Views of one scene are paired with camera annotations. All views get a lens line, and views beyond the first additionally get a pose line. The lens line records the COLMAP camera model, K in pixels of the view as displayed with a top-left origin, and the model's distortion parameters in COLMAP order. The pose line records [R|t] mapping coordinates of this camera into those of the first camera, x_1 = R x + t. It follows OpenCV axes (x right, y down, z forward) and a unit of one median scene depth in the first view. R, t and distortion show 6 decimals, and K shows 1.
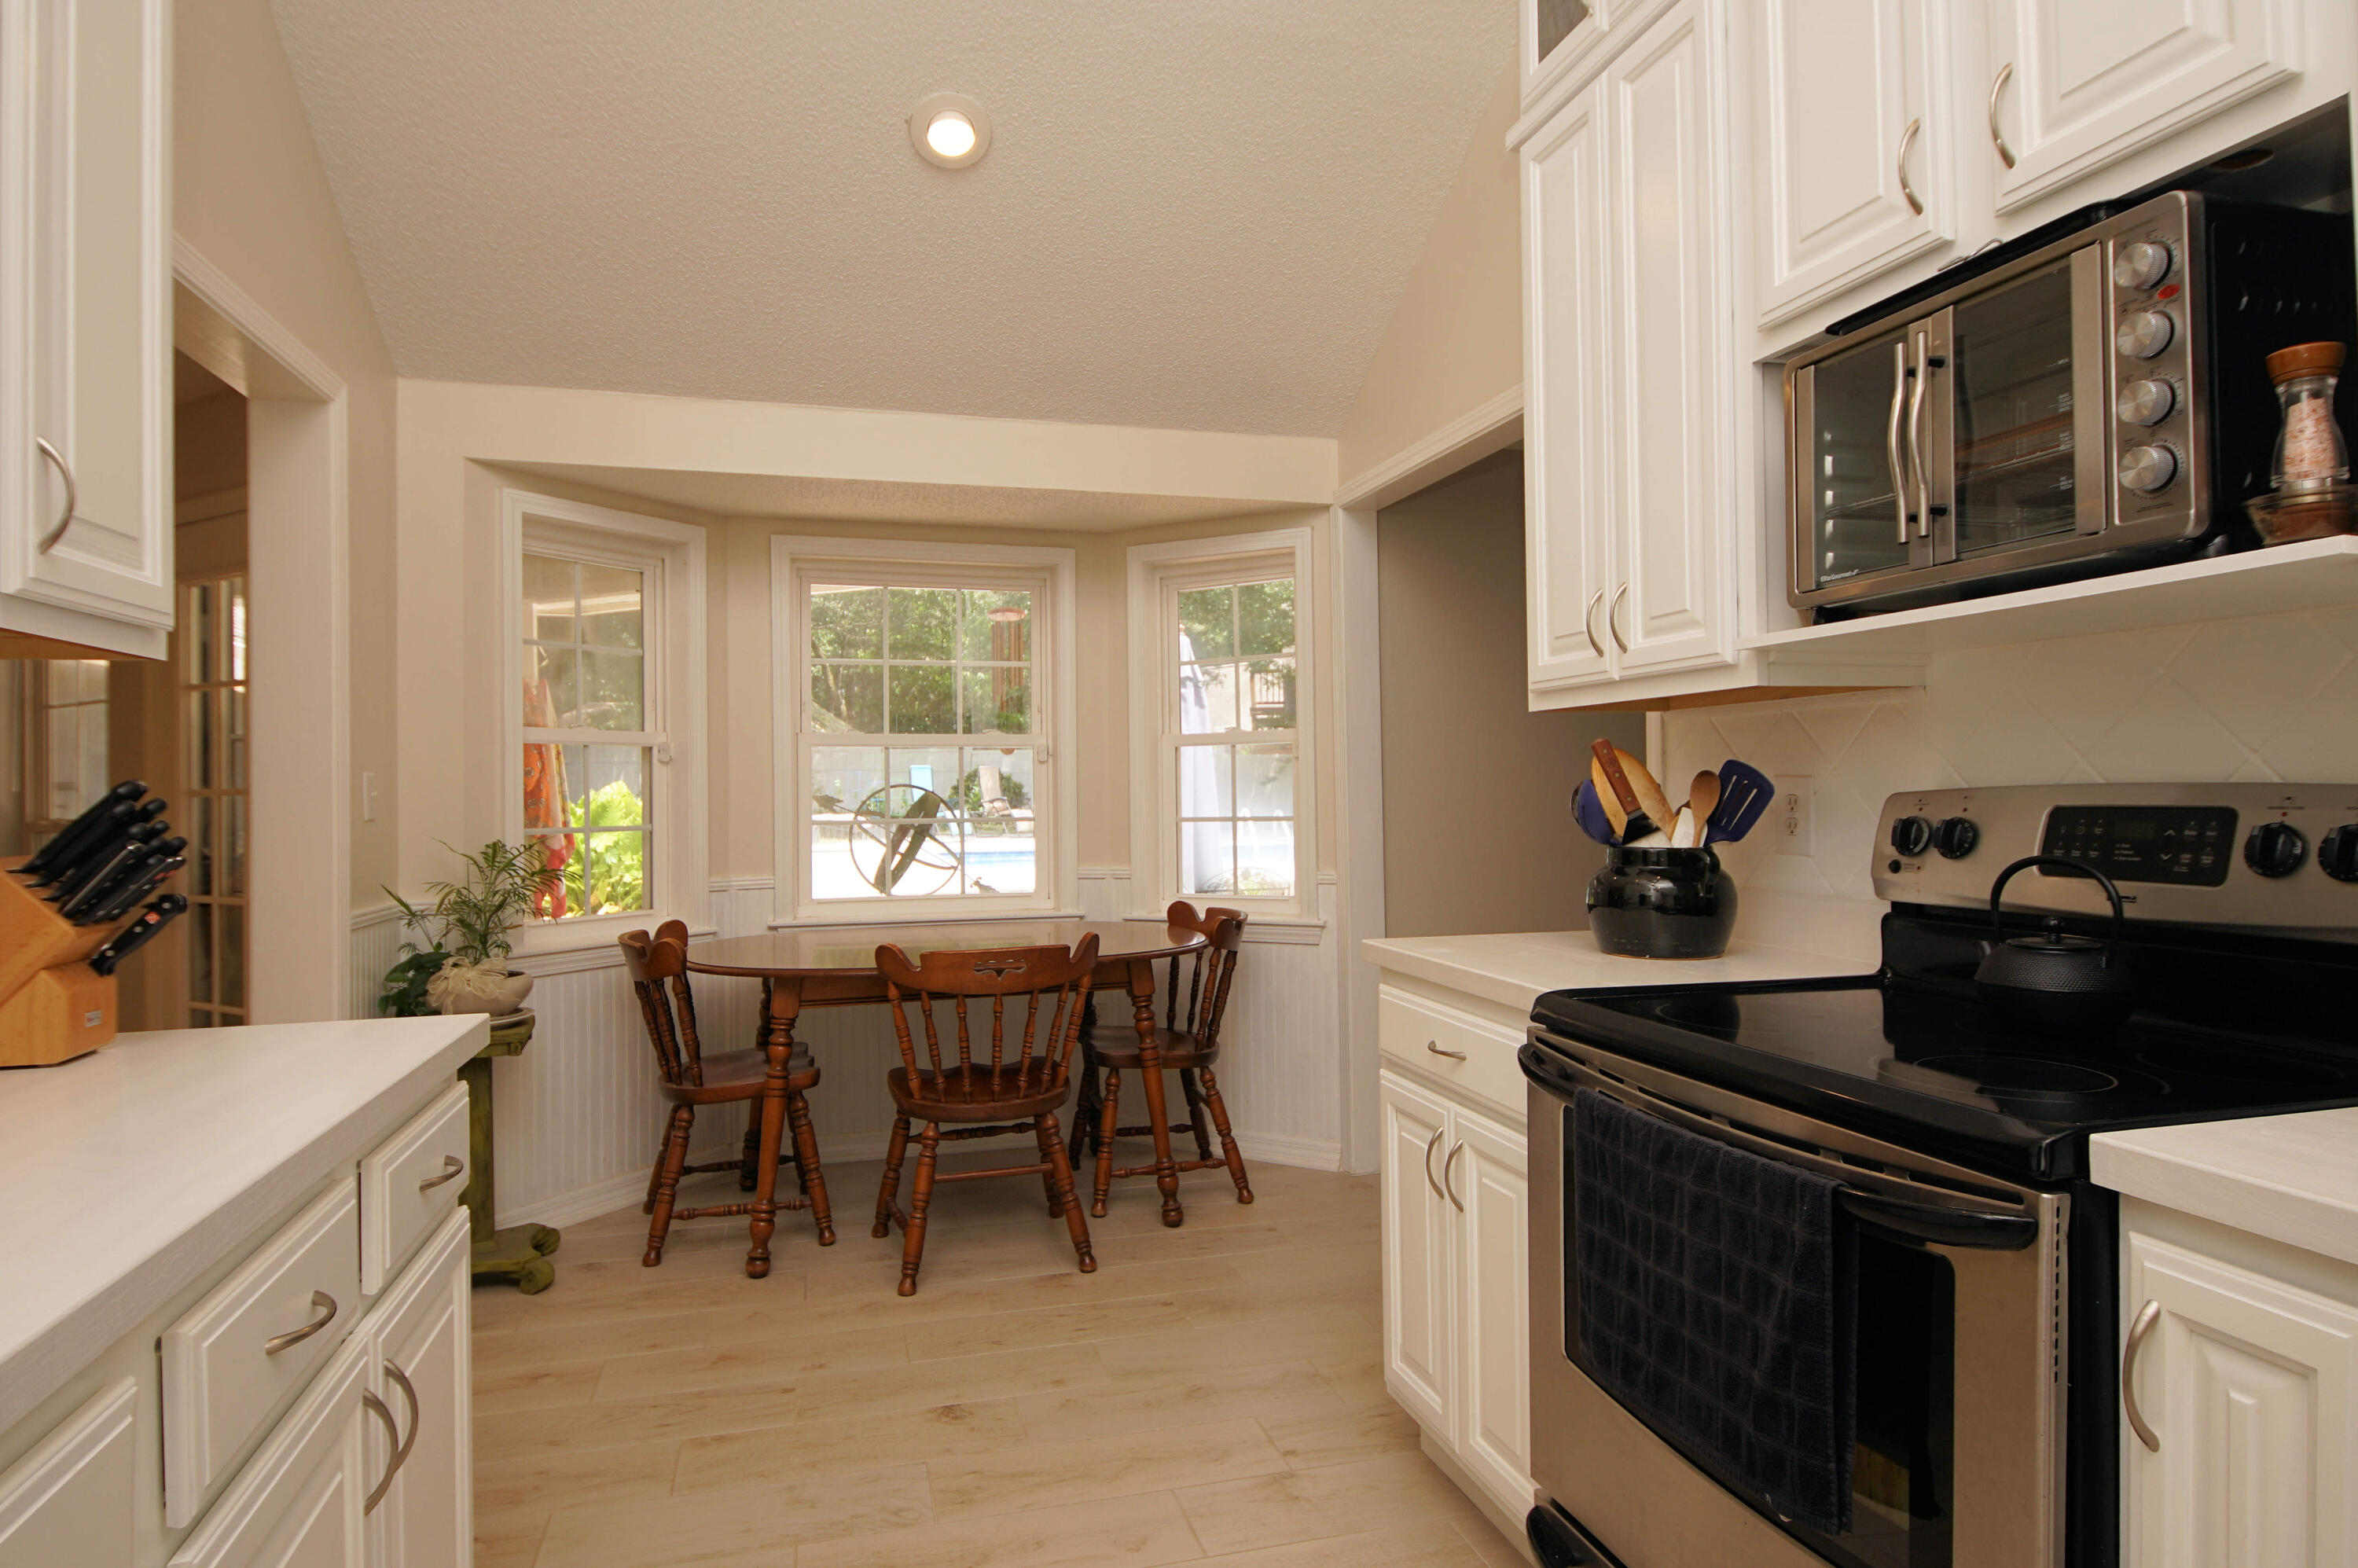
lens RADIAL K [[1301.2, 0, 1160.9], [0, 1301.2, 758.9], [0, 0, 1]] dist [0.006024, -0.000182]
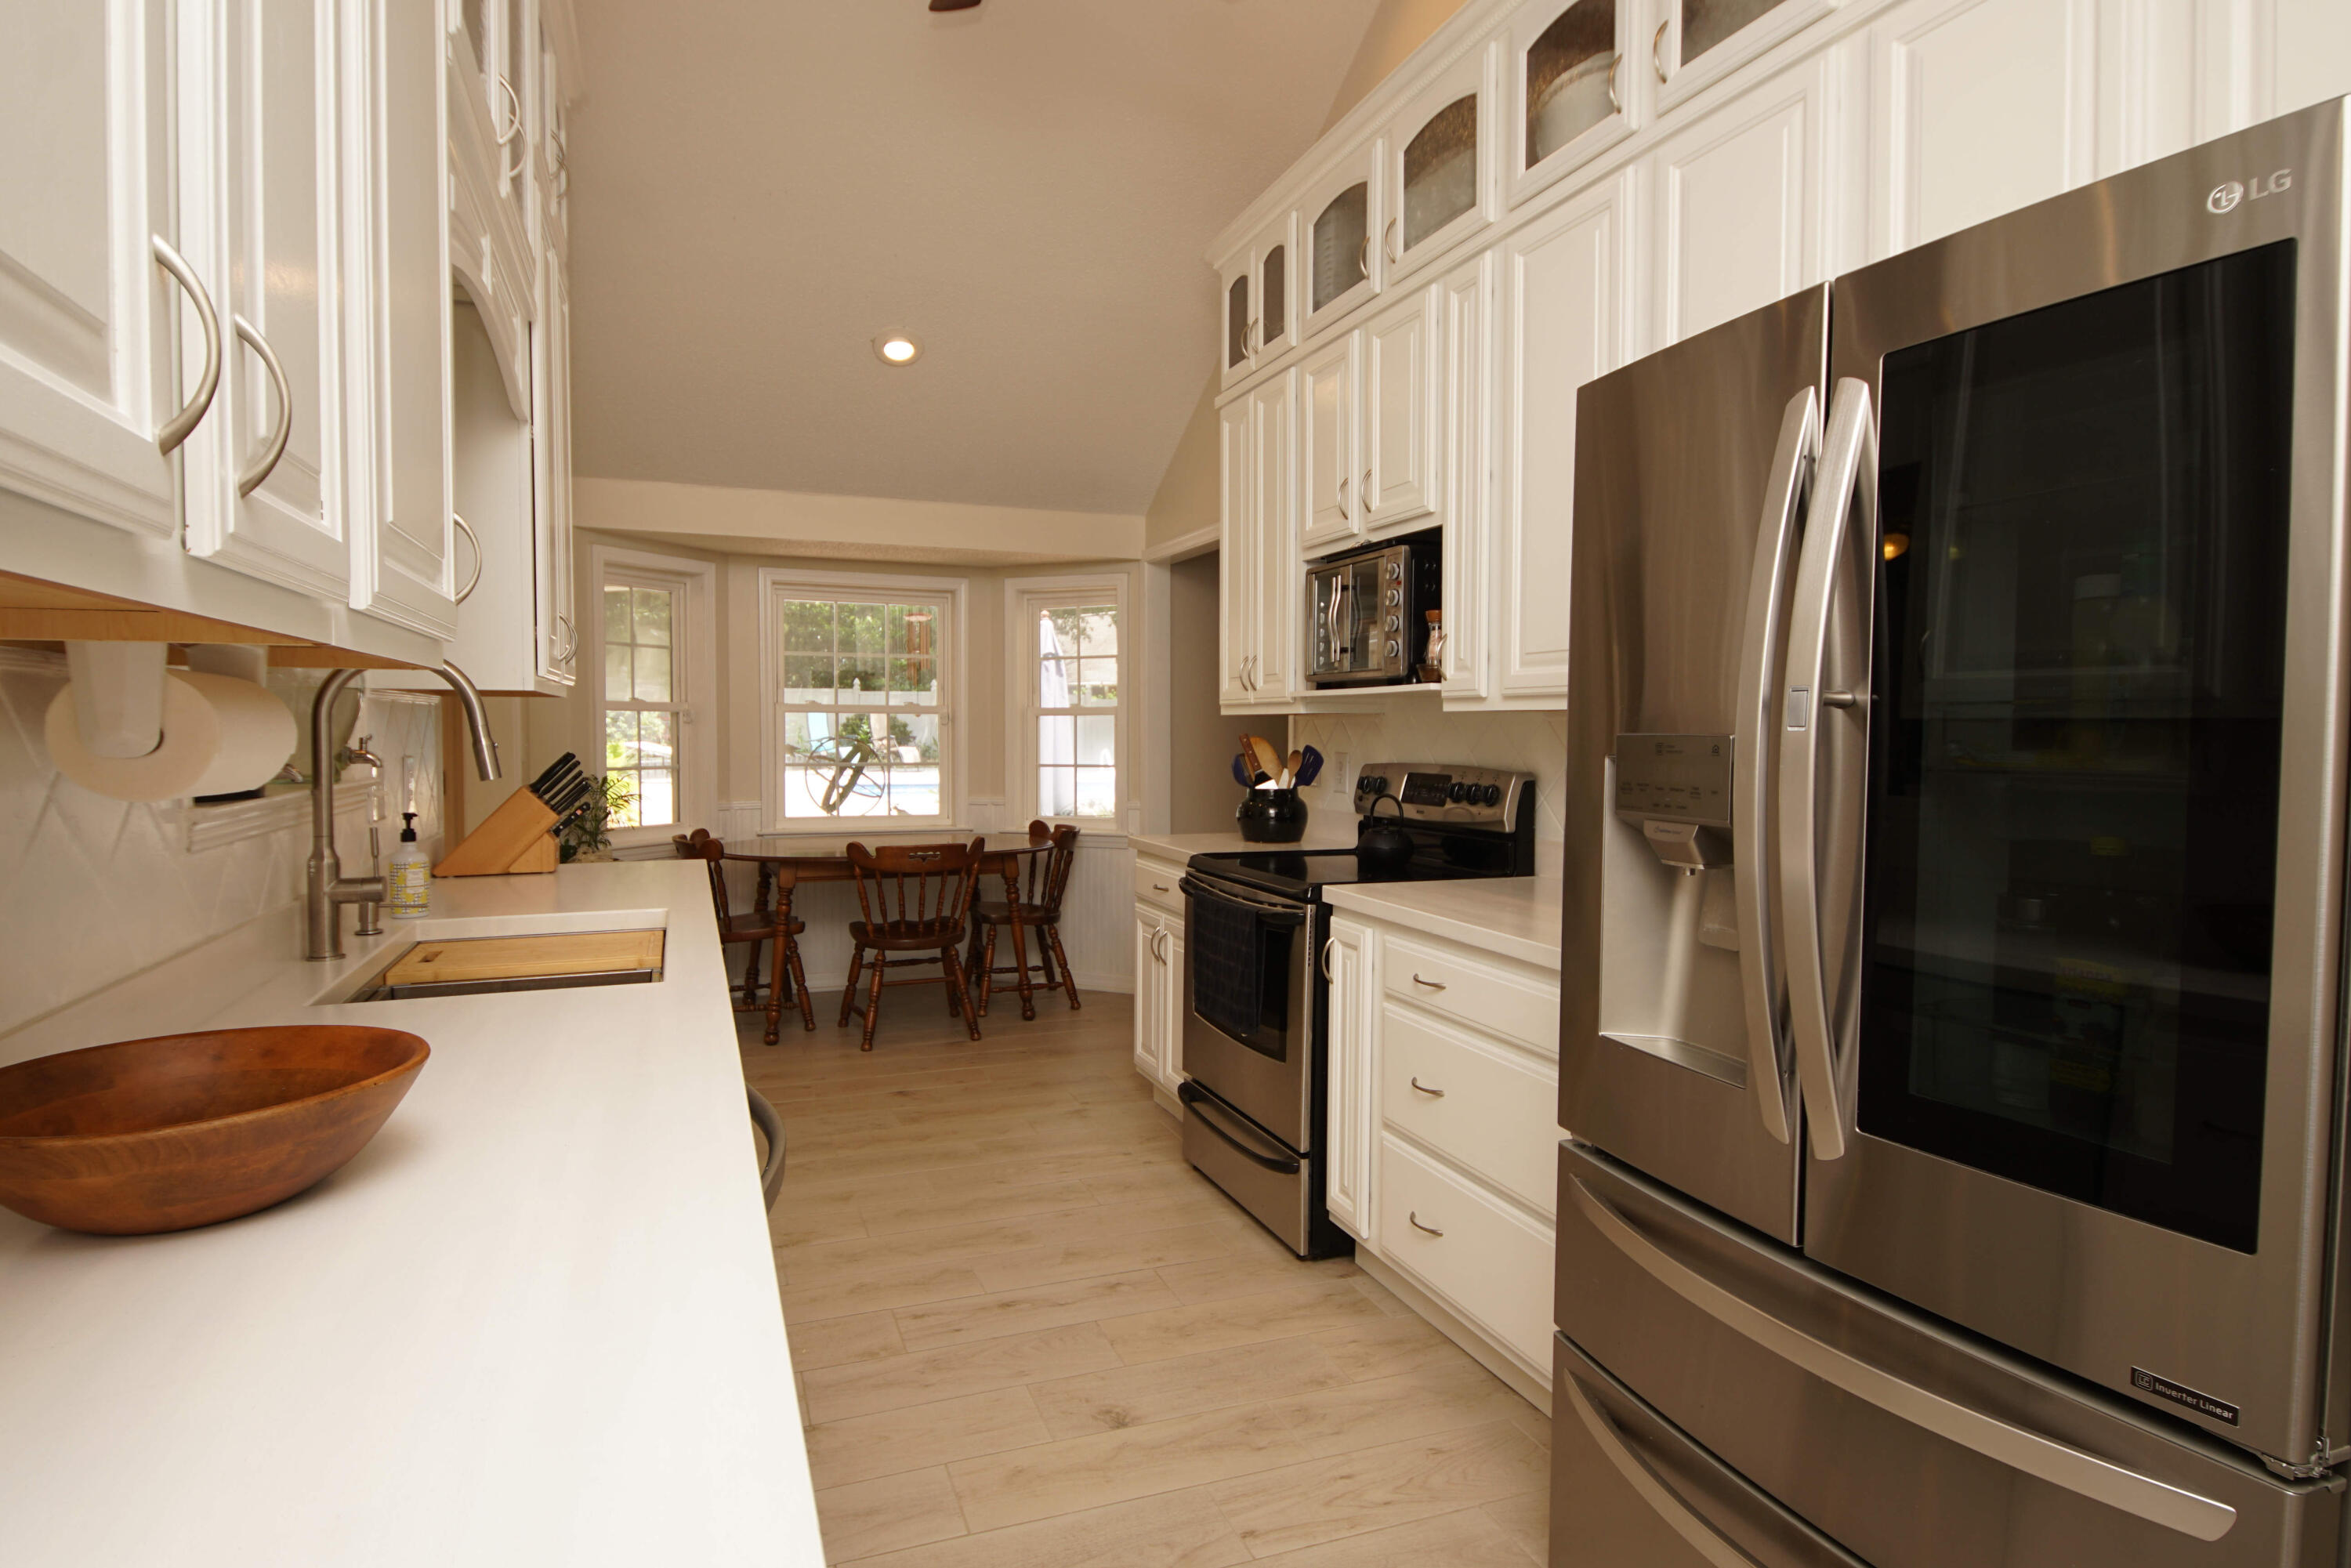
lens RADIAL K [[1259.5, 0, 1151.4], [0, 1259.5, 770.1], [0, 0, 1]] dist [0.027487, -0.028349]
pose [[0.995820, 0.013677, 0.090311, 0.016463], [-0.018839, 0.998221, 0.056560, -0.042744], [-0.089377, -0.058025, 0.994306, -0.582324]]
